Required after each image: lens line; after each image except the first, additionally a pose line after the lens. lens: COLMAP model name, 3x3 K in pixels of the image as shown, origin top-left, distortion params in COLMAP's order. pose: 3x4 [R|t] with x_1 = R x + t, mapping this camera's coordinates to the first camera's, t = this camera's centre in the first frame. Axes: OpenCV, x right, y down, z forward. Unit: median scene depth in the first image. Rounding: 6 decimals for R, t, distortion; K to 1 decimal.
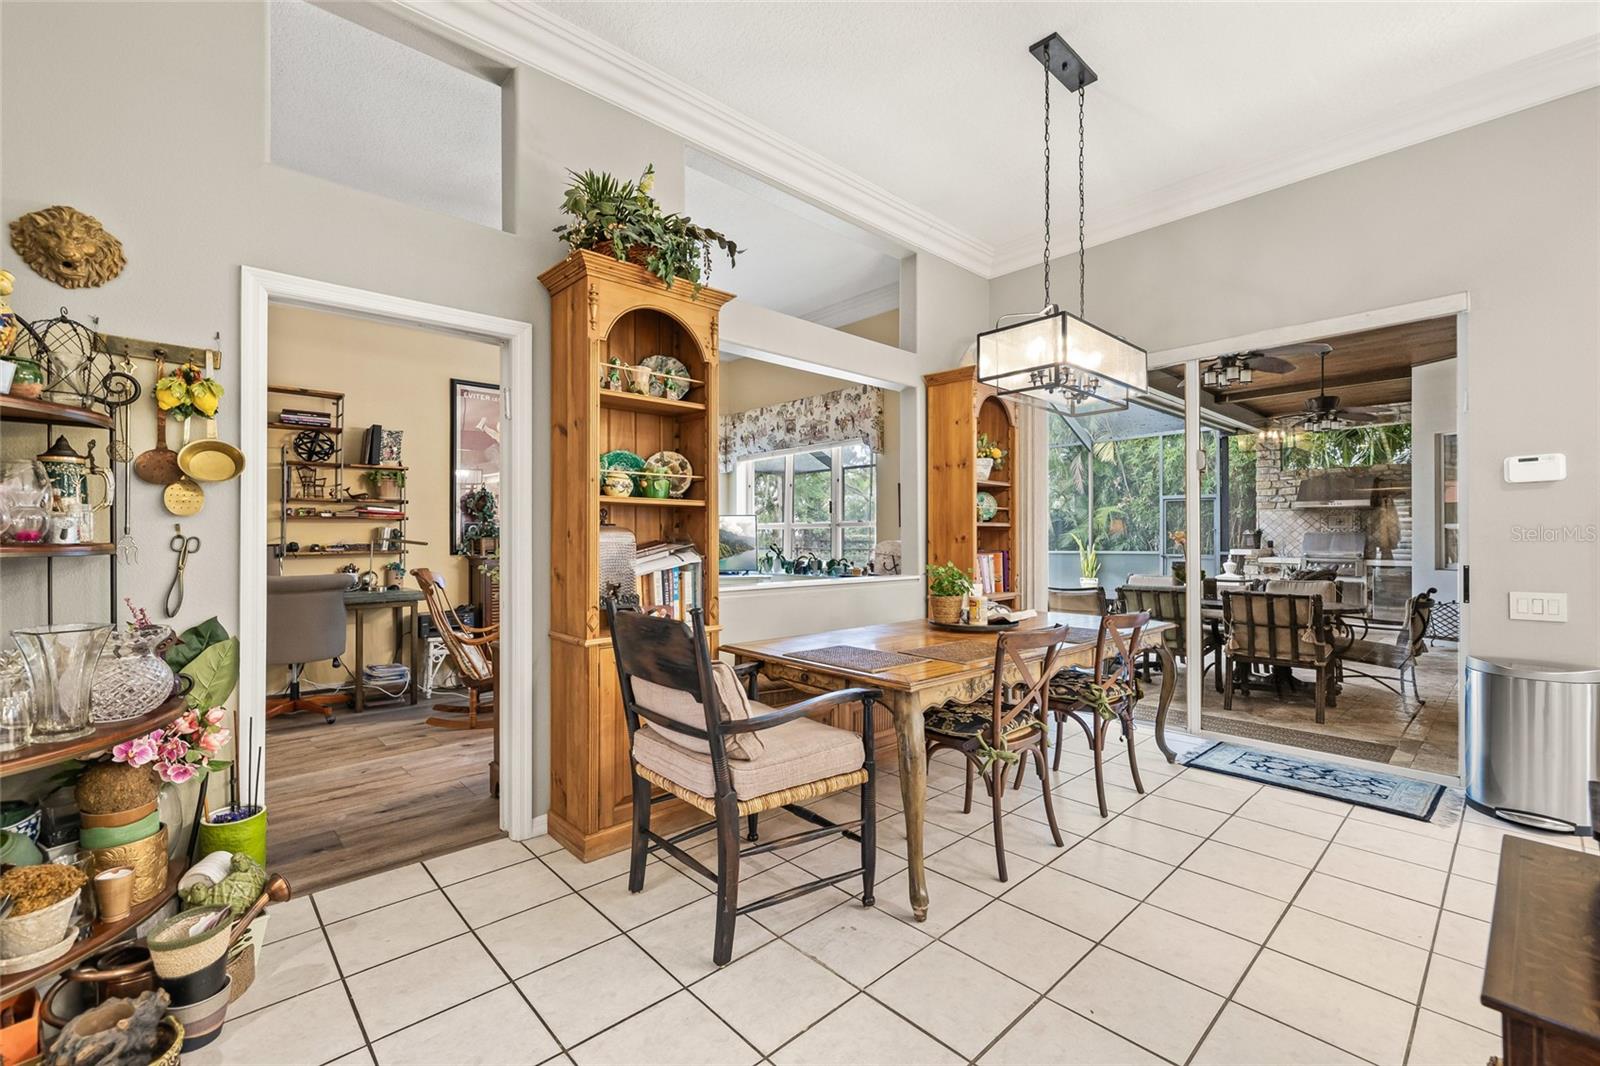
lens RADIAL K [[676.1, 0, 795.2], [0, 676.1, 532.0], [0, 0, 1]] dist [0.000780, 0.000238]
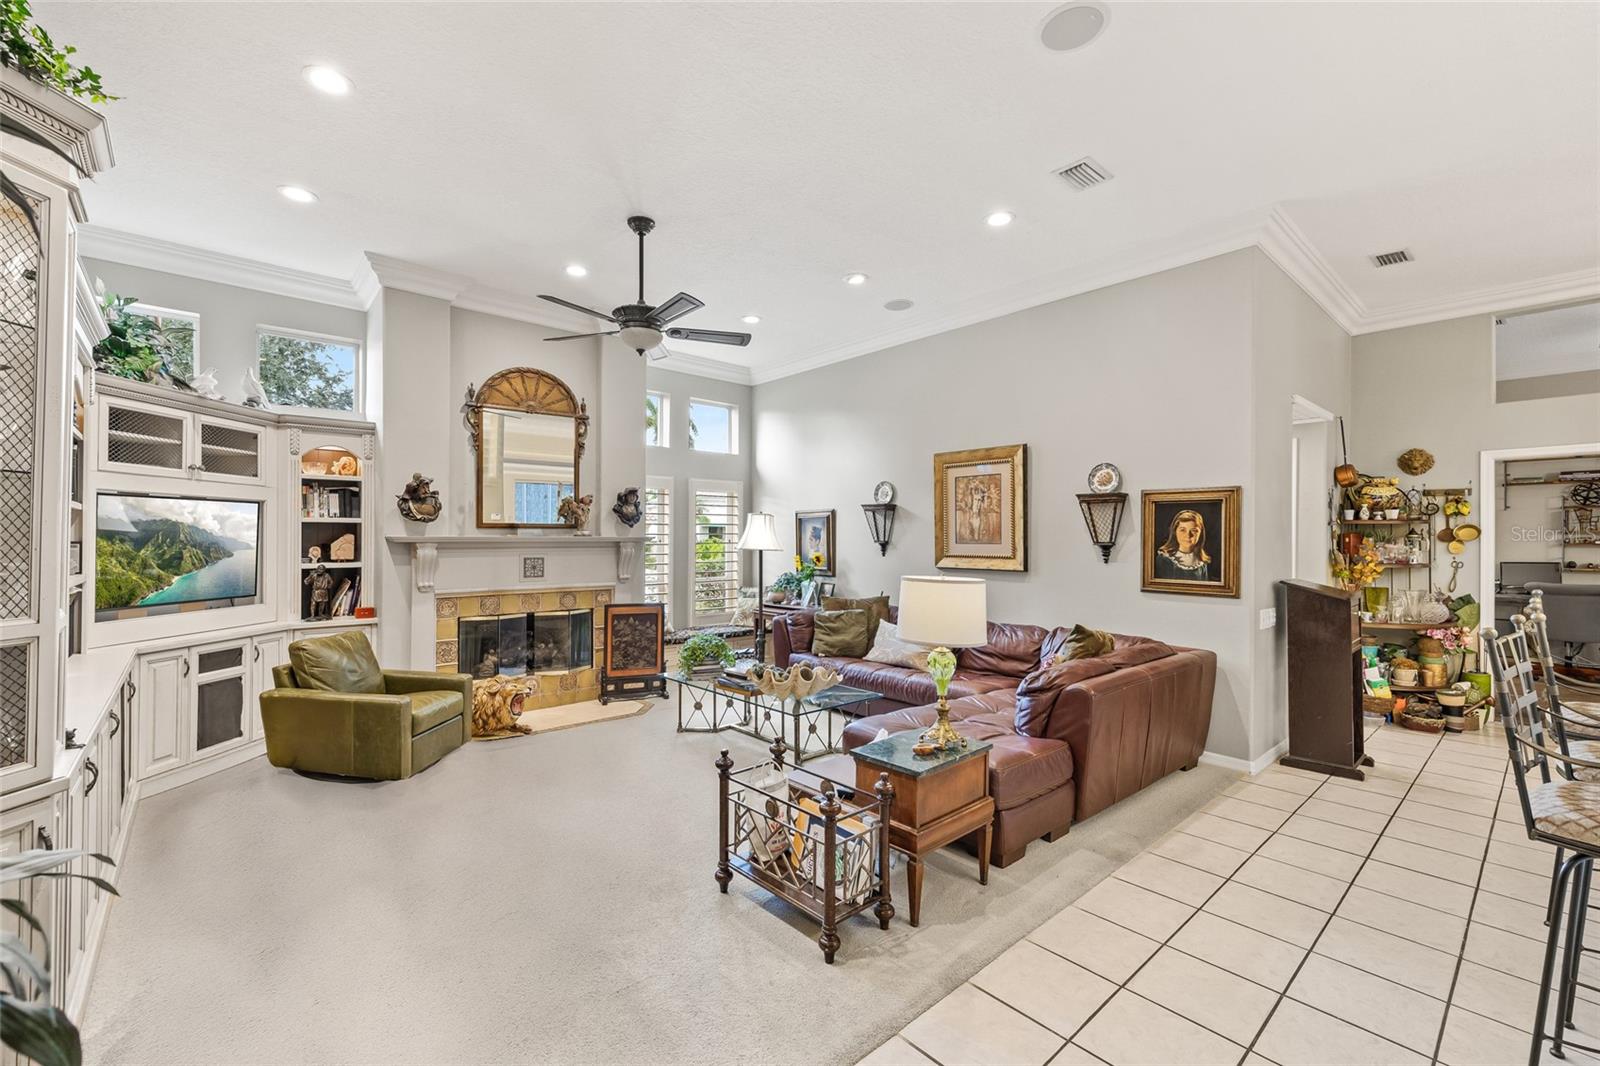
lens RADIAL K [[676.1, 0, 795.2], [0, 676.1, 532.0], [0, 0, 1]] dist [0.000780, 0.000238]
pose [[-0.022844, -0.005656, -0.999723, 1.806803], [-0.000391, 0.999984, -0.005648, -0.094456], [0.999739, 0.000262, -0.022845, -1.525261]]
